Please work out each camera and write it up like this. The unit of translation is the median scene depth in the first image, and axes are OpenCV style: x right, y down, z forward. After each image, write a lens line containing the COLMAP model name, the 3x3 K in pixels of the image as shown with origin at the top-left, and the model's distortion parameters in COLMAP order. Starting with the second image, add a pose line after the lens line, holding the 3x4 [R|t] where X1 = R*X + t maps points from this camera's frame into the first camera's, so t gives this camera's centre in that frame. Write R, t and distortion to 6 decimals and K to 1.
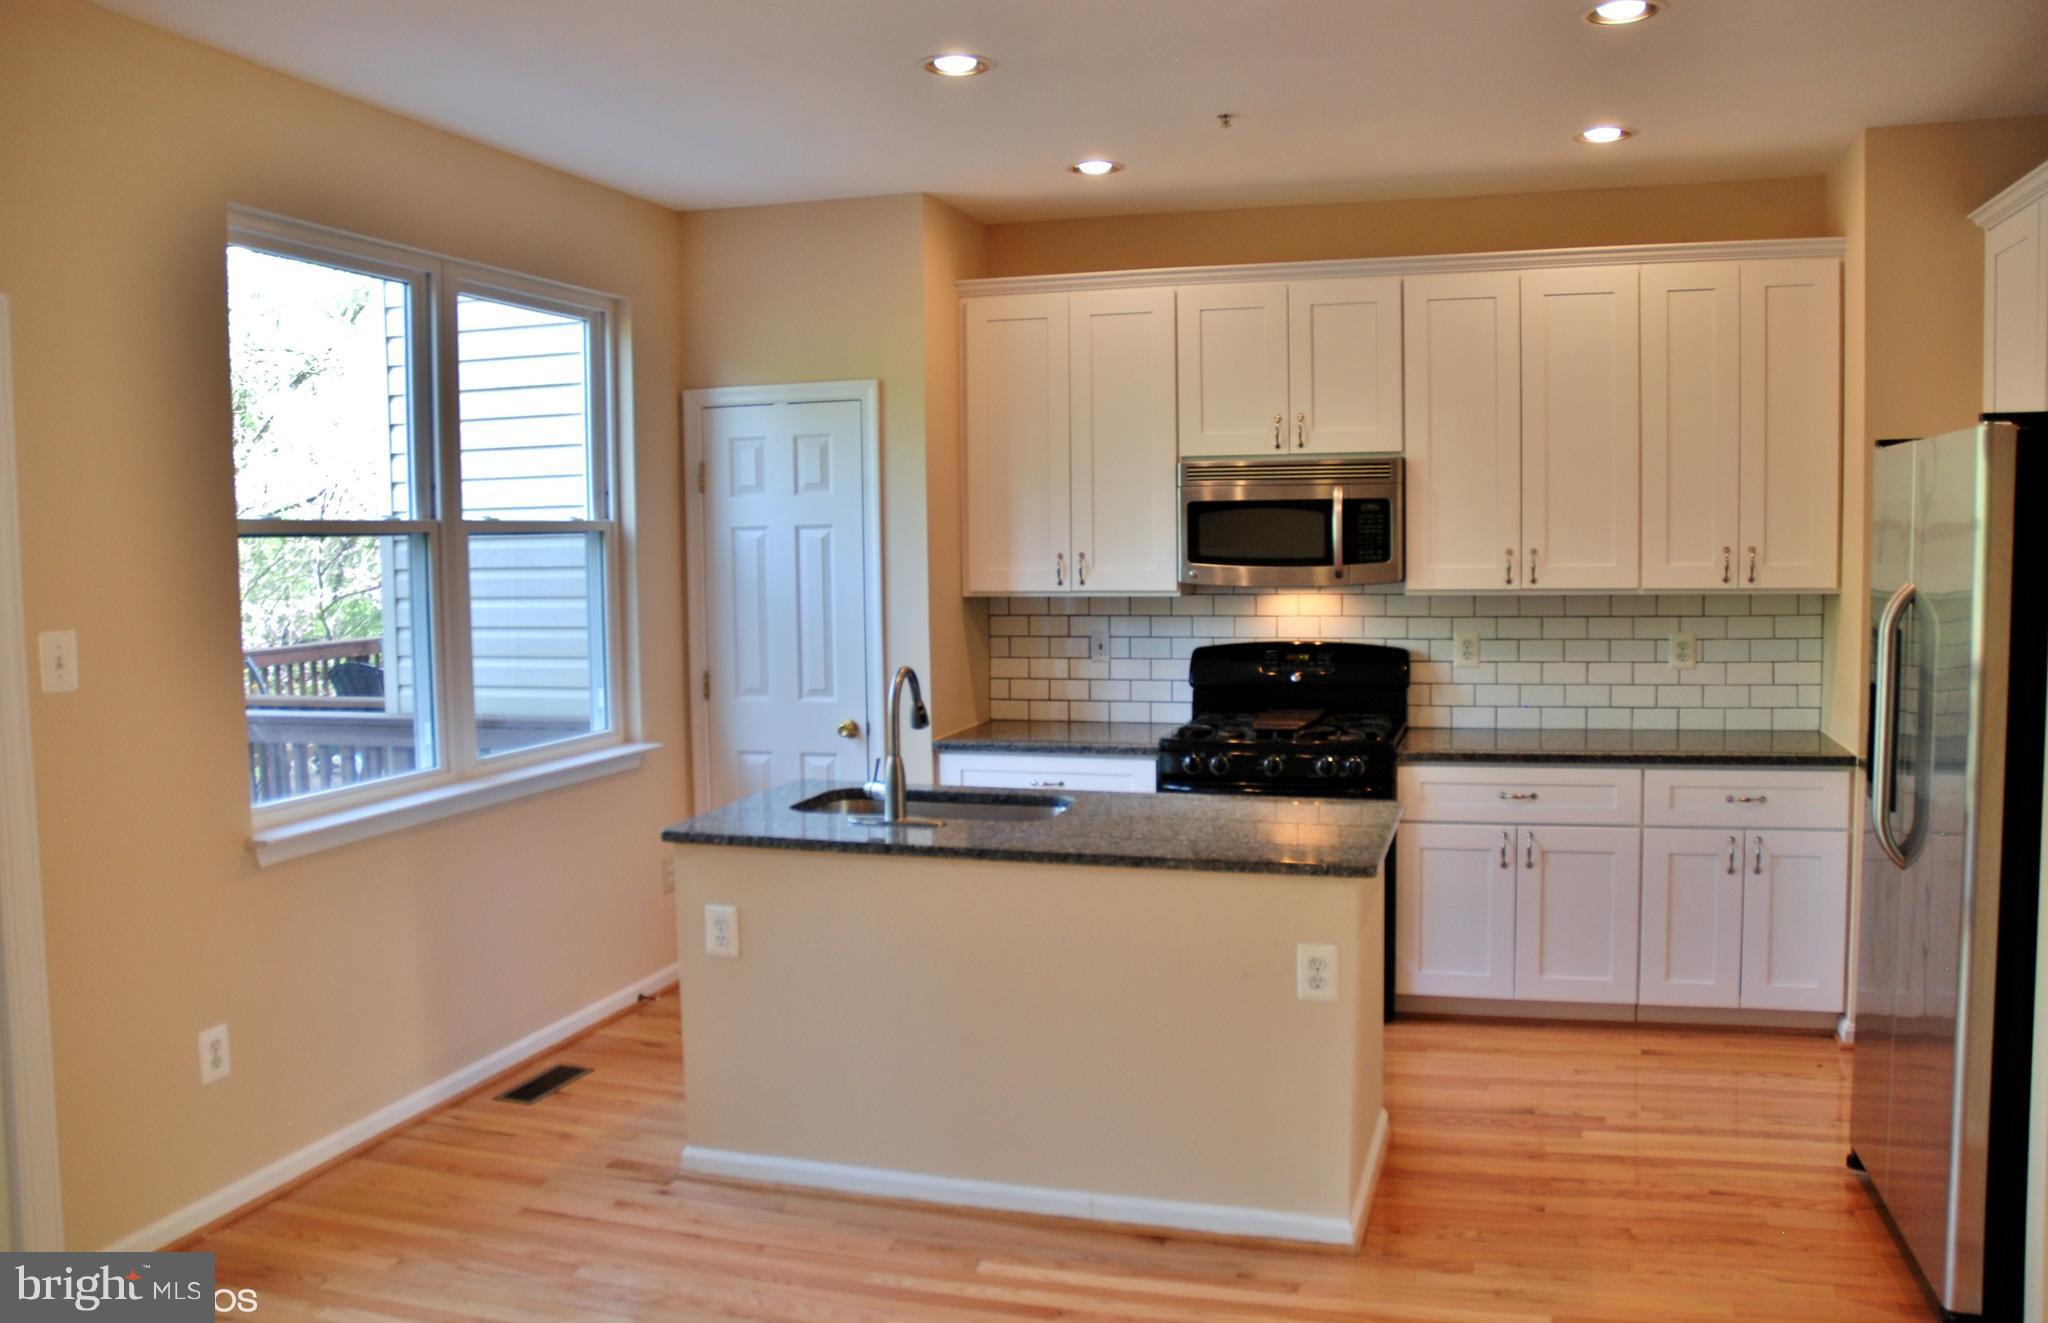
lens RADIAL K [[1646.1, 0, 1024.0], [0, 1646.1, 661.5], [0, 0, 1]] dist [-0.155070, 0.121786]
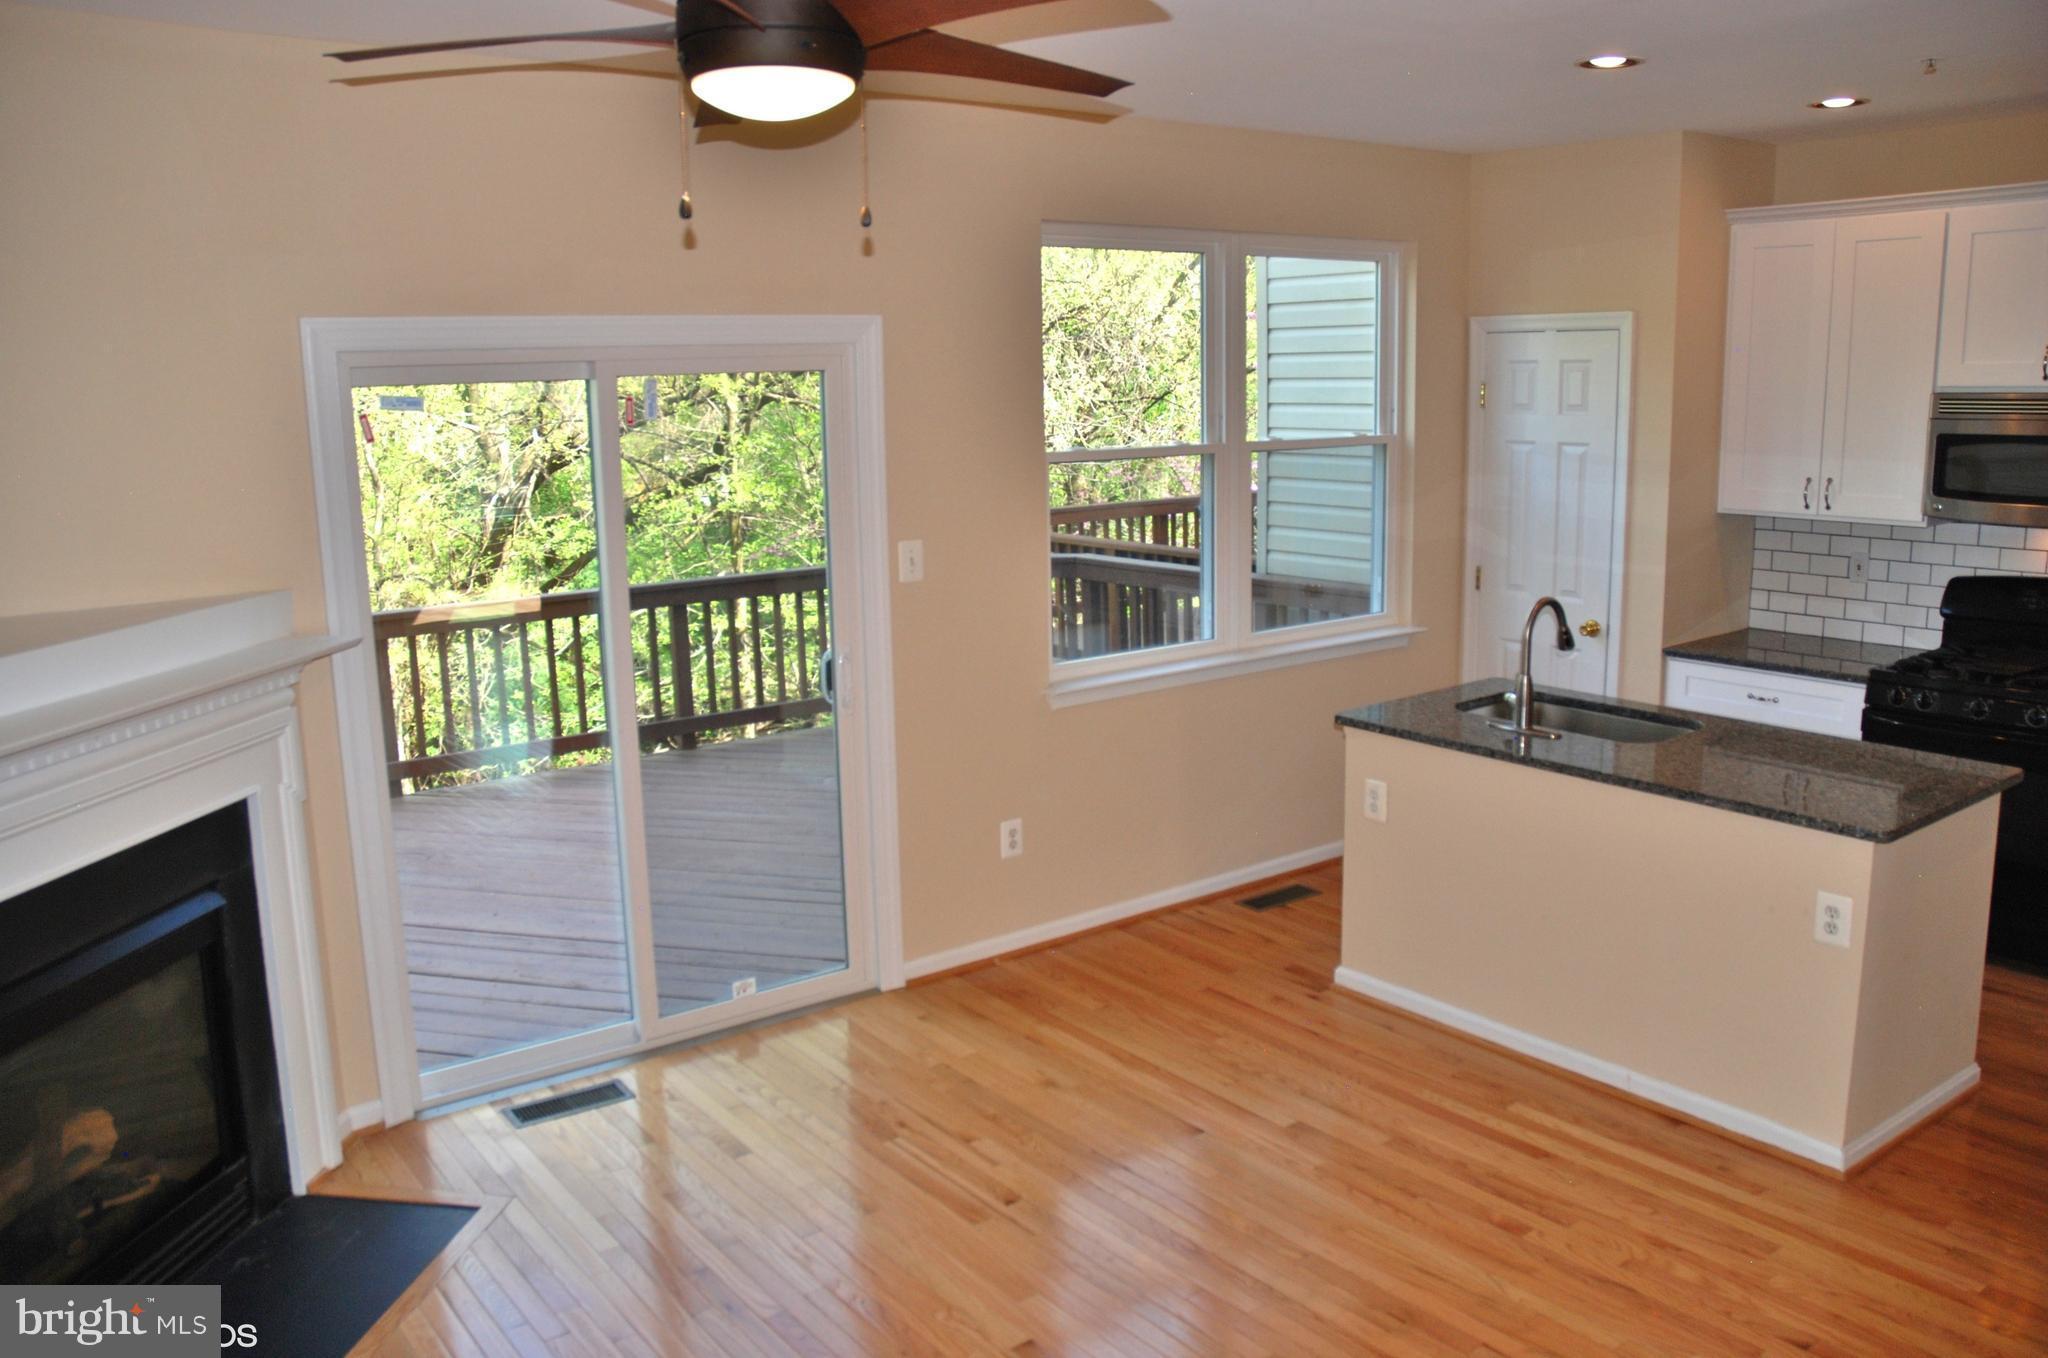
lens RADIAL K [[1617.9, 0, 1024.0], [0, 1617.9, 679.0], [0, 0, 1]] dist [-0.178141, 0.166085]
pose [[0.808033, 0.106095, -0.579505, 0.219358], [-0.033179, 0.990285, 0.135037, -0.060565], [0.588202, -0.089887, 0.803703, -0.092949]]
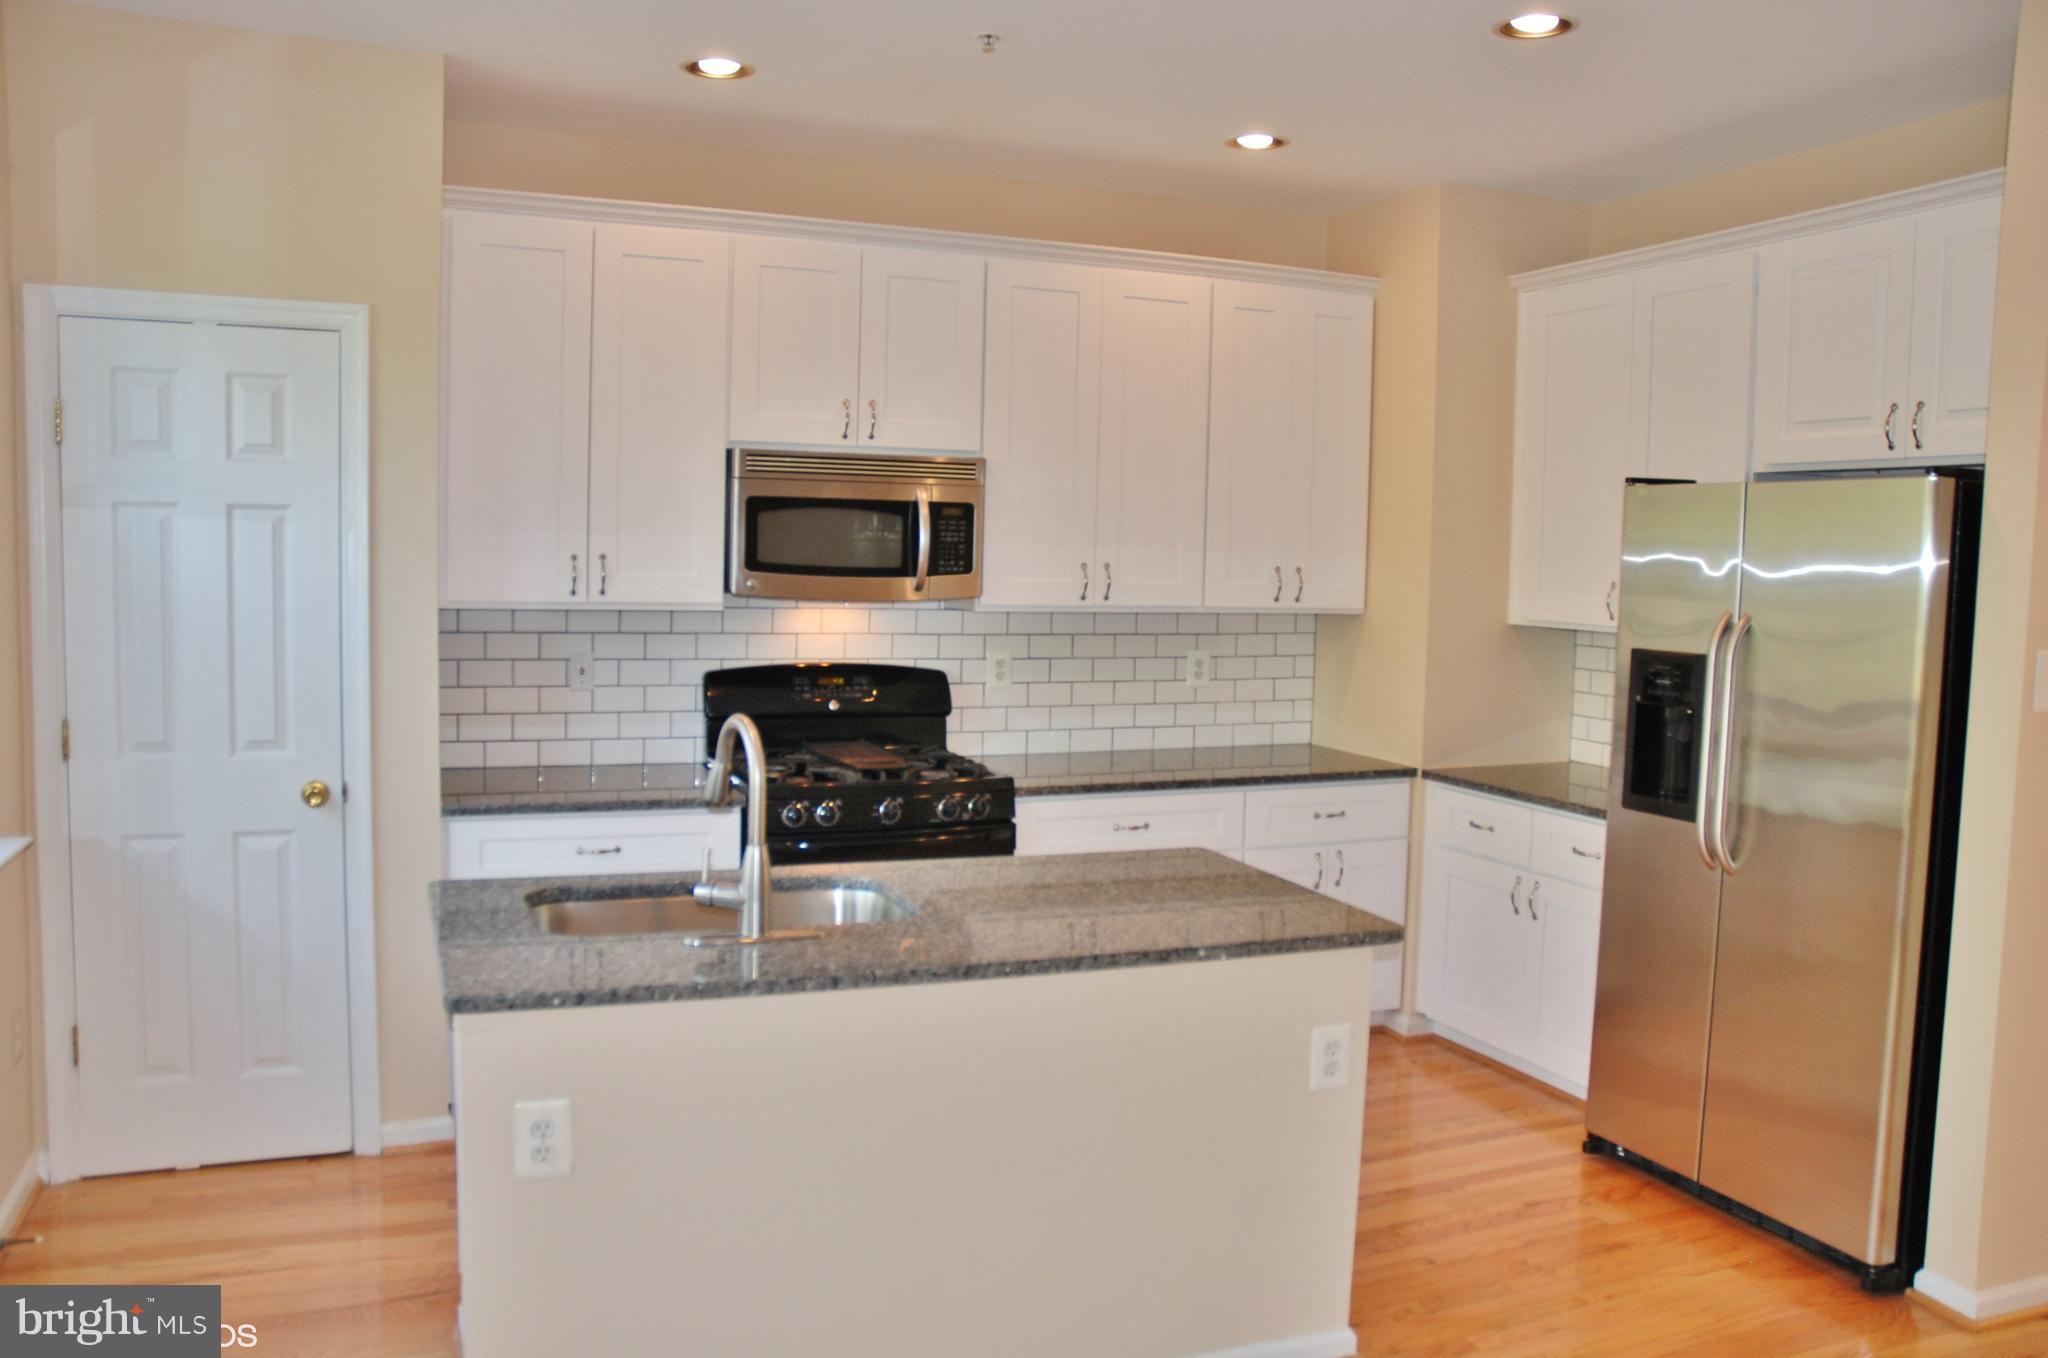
lens RADIAL K [[1617.9, 0, 1024.0], [0, 1617.9, 679.0], [0, 0, 1]] dist [-0.178141, 0.166085]
pose [[0.769282, -0.017158, 0.638679, -0.320038], [0.011020, 0.999847, 0.013588, -0.015425], [-0.638814, -0.003415, 0.769354, 0.301676]]
